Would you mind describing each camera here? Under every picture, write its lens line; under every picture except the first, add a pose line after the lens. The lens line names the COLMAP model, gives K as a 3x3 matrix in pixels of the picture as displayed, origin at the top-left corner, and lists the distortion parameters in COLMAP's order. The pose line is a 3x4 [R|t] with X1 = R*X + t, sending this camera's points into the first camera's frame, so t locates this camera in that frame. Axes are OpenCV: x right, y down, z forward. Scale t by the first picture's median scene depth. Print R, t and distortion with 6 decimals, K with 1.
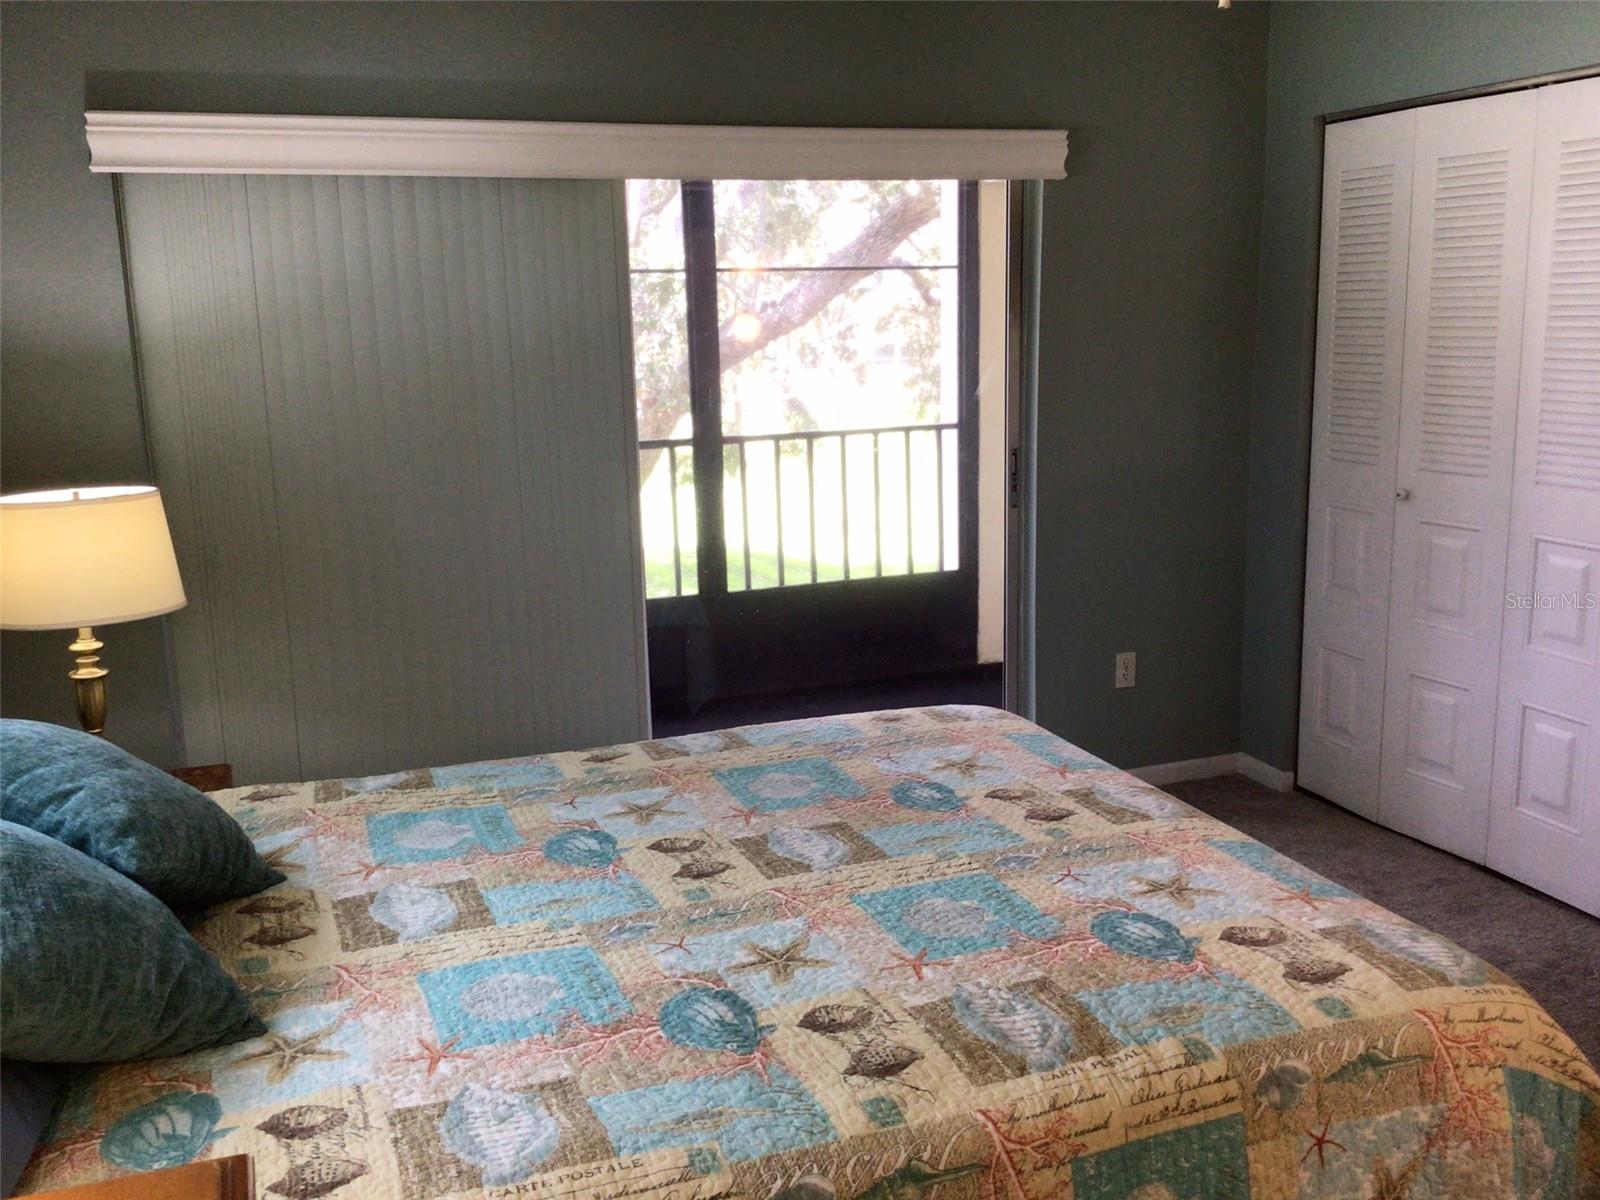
lens RADIAL K [[1467.6, 0, 808.6], [0, 1467.6, 602.6], [0, 0, 1]] dist [0.068334, 0.000000]
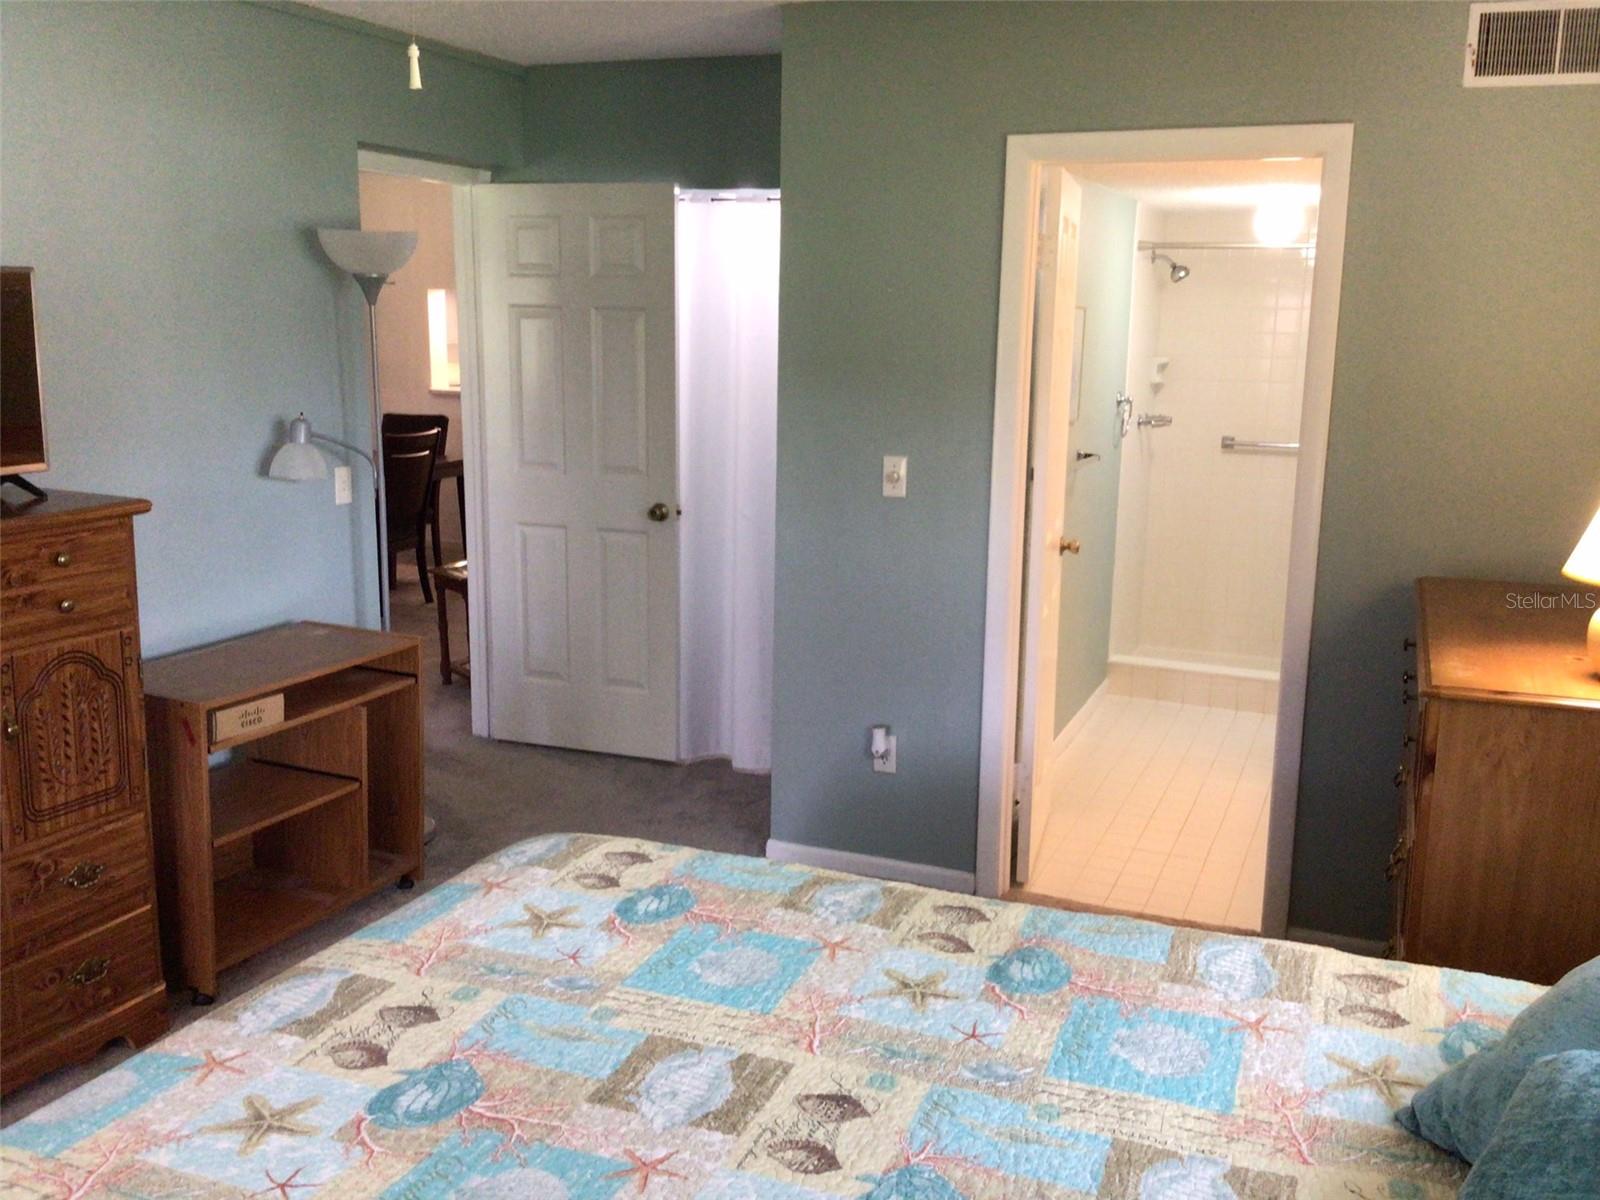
lens RADIAL K [[1467.6, 0, 801.3], [0, 1467.6, 600.5], [0, 0, 1]] dist [0.068334, 0.000000]
pose [[-0.725938, -0.129997, 0.675363, -0.654702], [0.132152, 0.937311, 0.322467, -0.387660], [-0.674944, 0.323342, -0.663250, 1.688405]]
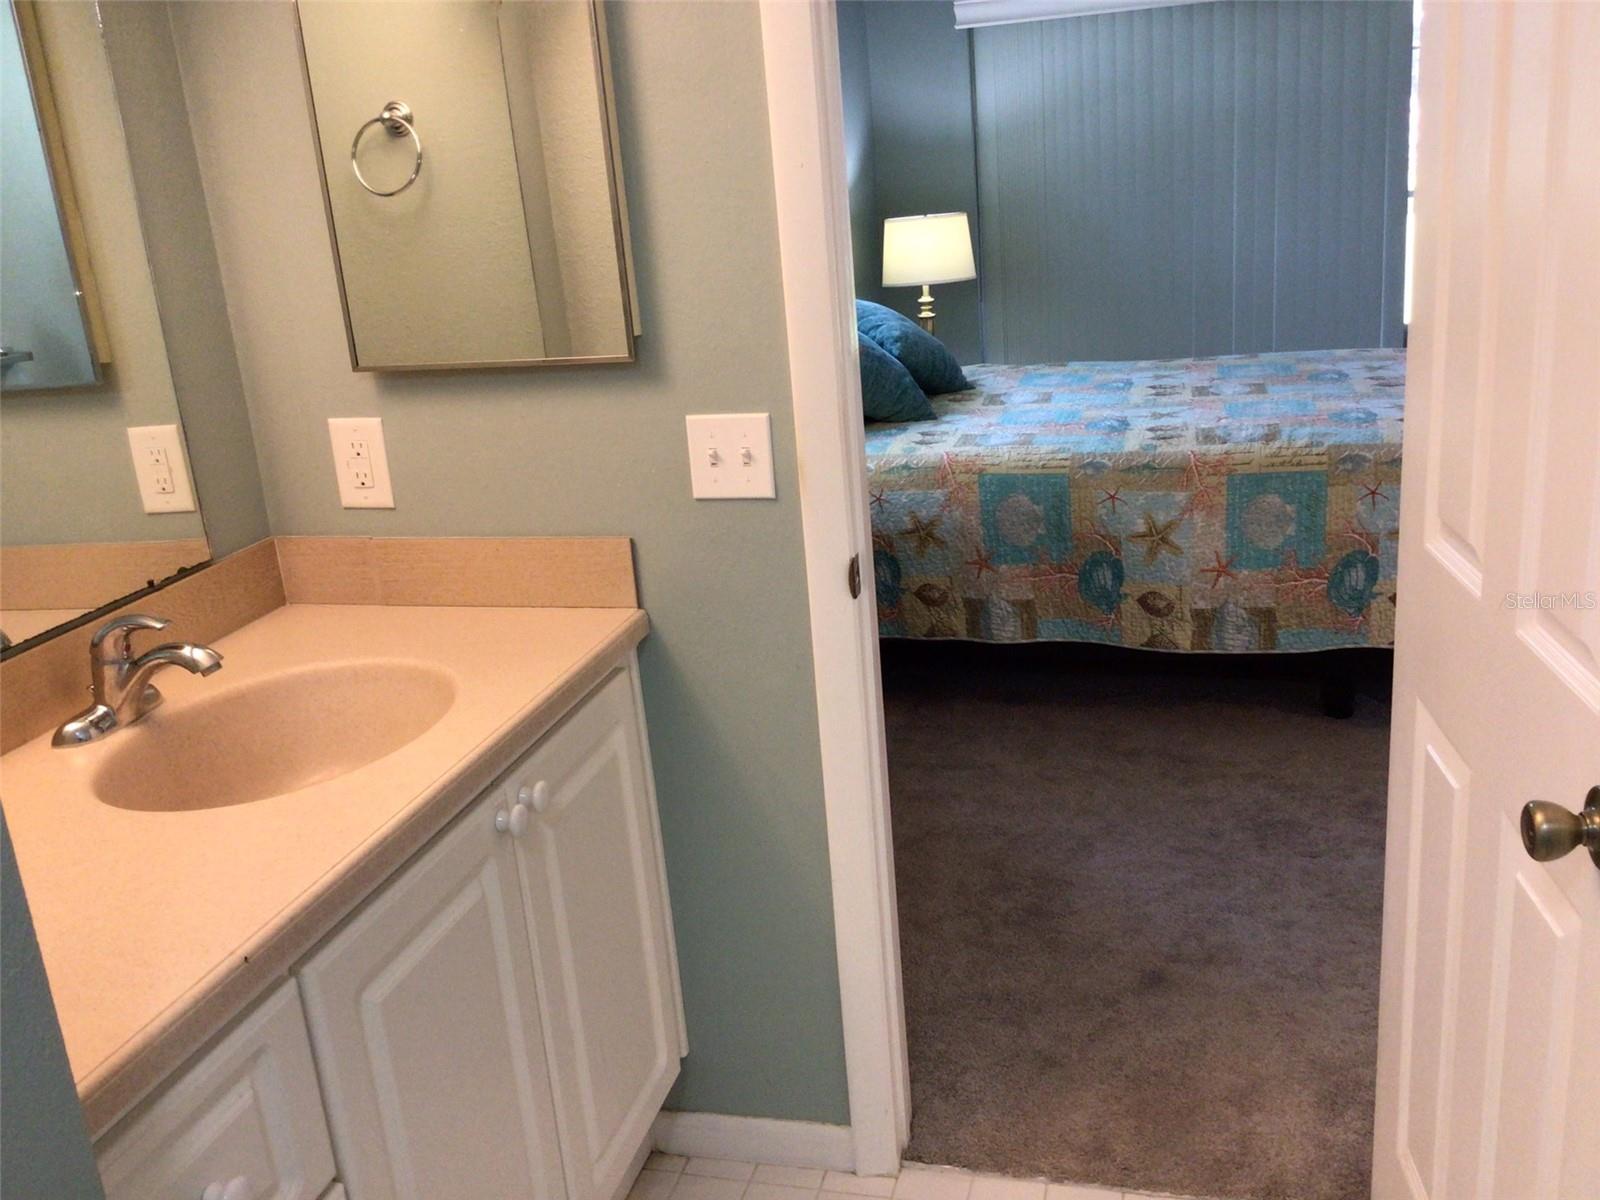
lens RADIAL K [[1467.6, 0, 814.8], [0, 1467.6, 602.7], [0, 0, 1]] dist [0.068334, 0.000000]
pose [[0.813067, 0.128741, -0.567757, 0.794281], [-0.056392, 0.988073, 0.143292, 0.235318], [0.579433, -0.084489, 0.810629, -0.972670]]
